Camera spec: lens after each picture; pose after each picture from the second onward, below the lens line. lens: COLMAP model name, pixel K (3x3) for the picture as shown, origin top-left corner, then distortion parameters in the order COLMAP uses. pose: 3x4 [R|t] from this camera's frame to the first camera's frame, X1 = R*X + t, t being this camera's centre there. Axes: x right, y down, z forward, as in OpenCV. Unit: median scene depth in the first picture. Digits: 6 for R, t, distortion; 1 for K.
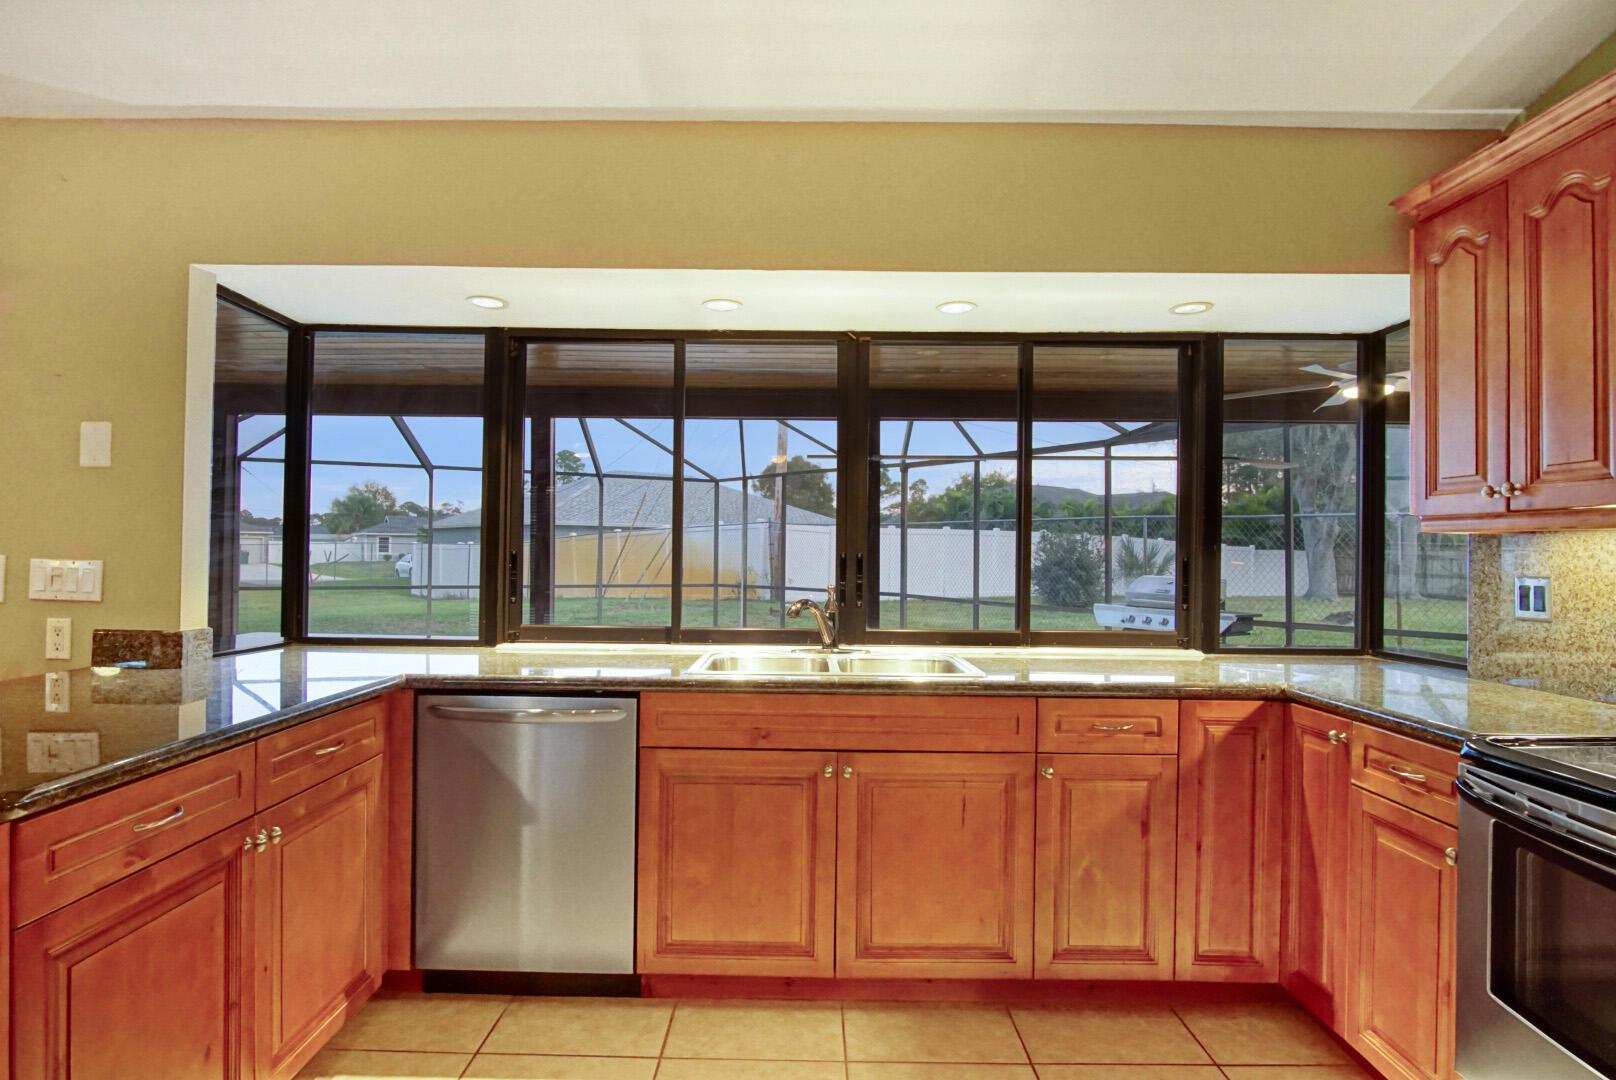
lens RADIAL K [[868.5, 0, 799.3], [0, 868.5, 540.2], [0, 0, 1]] dist [-0.037778, 0.010550]
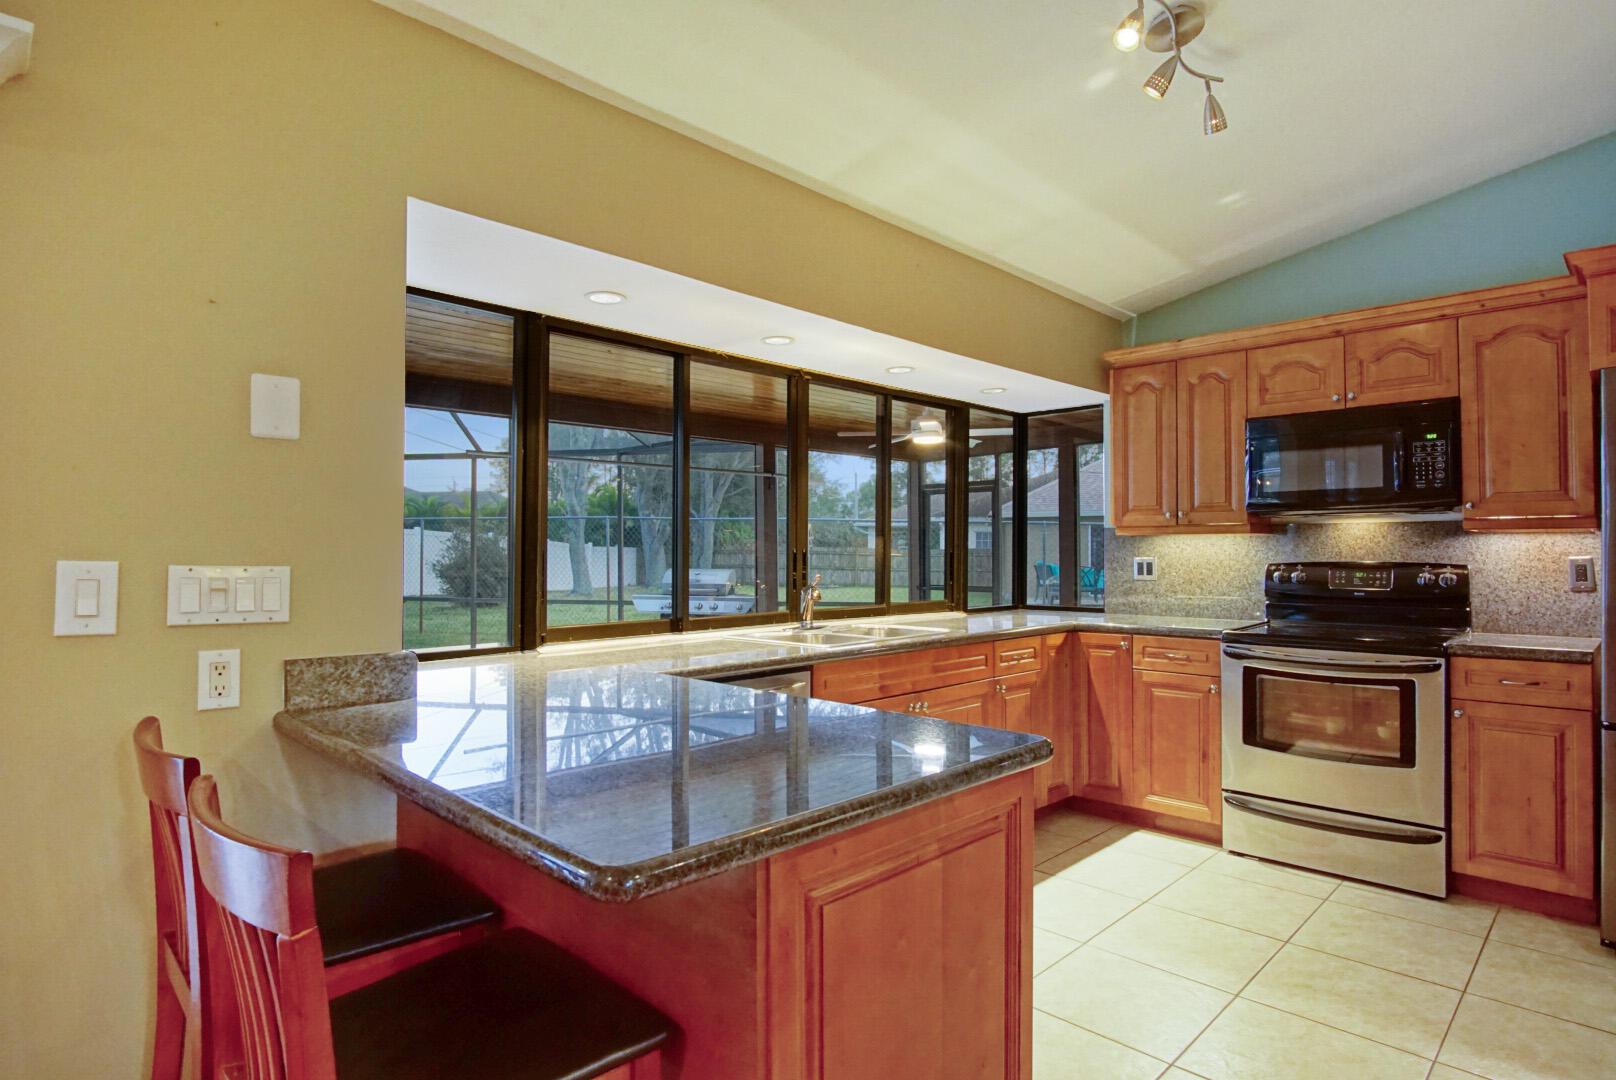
lens RADIAL K [[871.5, 0, 804.4], [0, 871.5, 543.3], [0, 0, 1]] dist [-0.040874, 0.011354]
pose [[0.698912, -0.003505, 0.715199, -1.038255], [-0.000807, 0.999983, 0.005690, -0.000751], [-0.715207, -0.004554, 0.698897, 0.159262]]
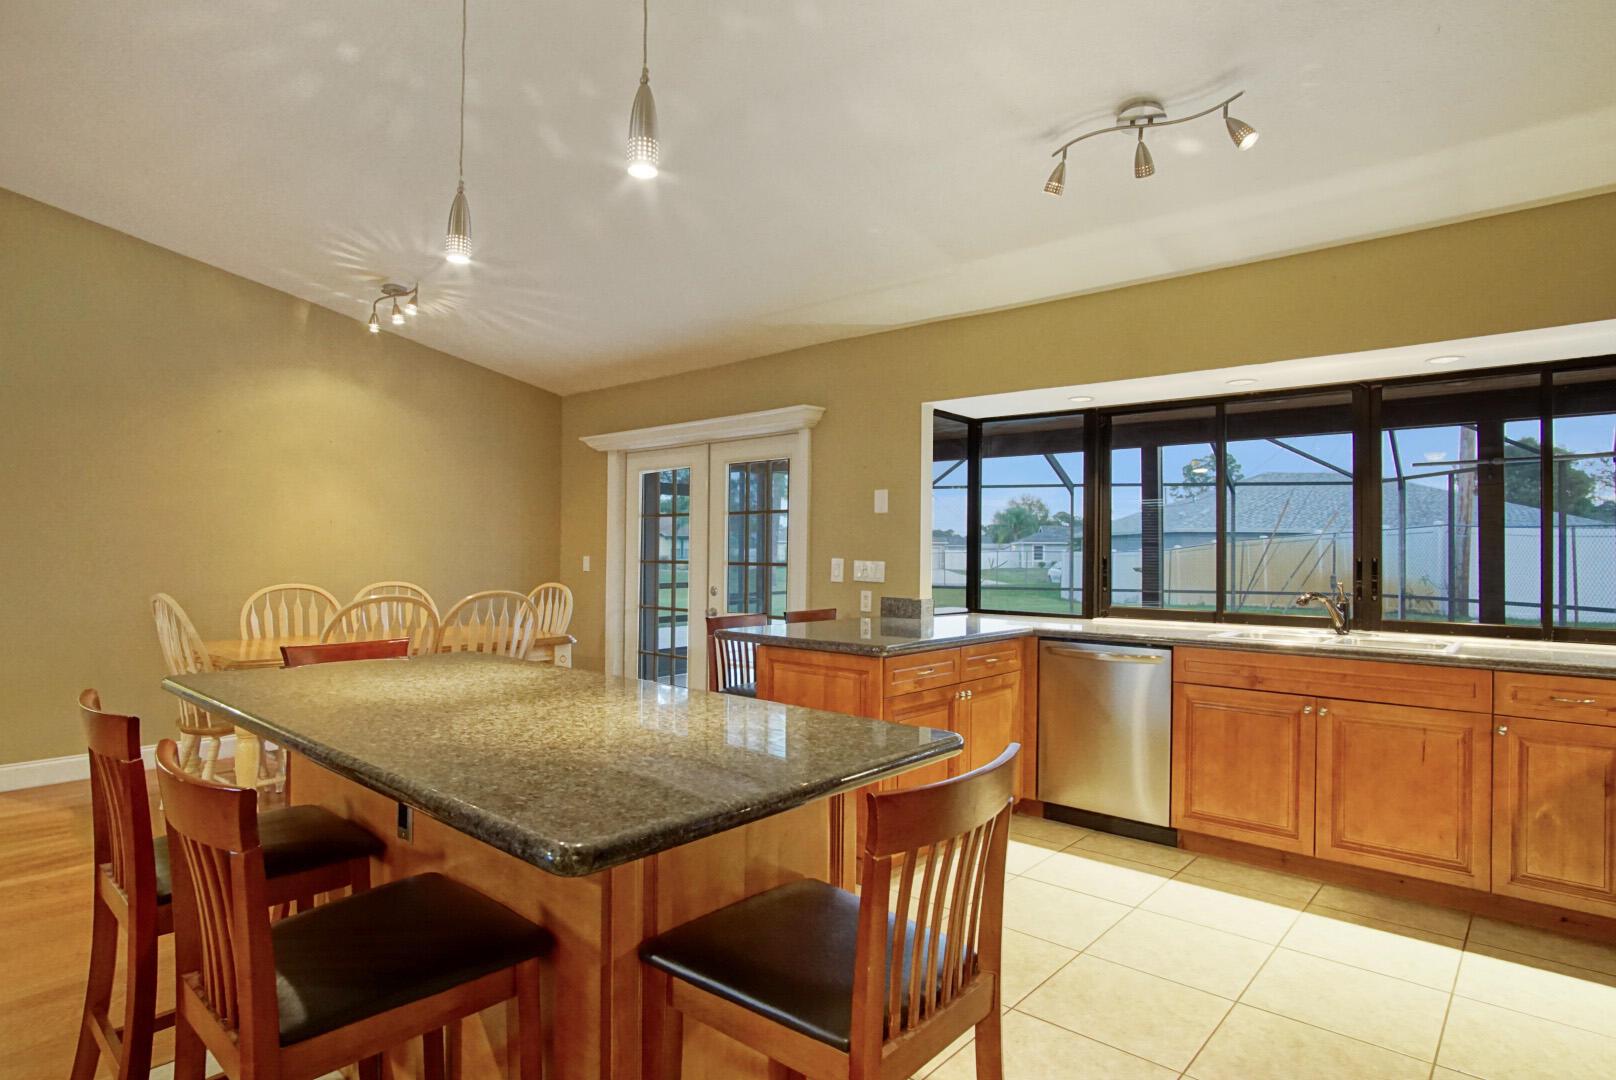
lens RADIAL K [[868.5, 0, 799.3], [0, 868.5, 540.2], [0, 0, 1]] dist [-0.037778, 0.010550]
pose [[0.752043, -0.013752, -0.658971, 0.334817], [0.007858, 0.999898, -0.011899, -0.002665], [0.659067, 0.003770, 0.752075, -0.611495]]
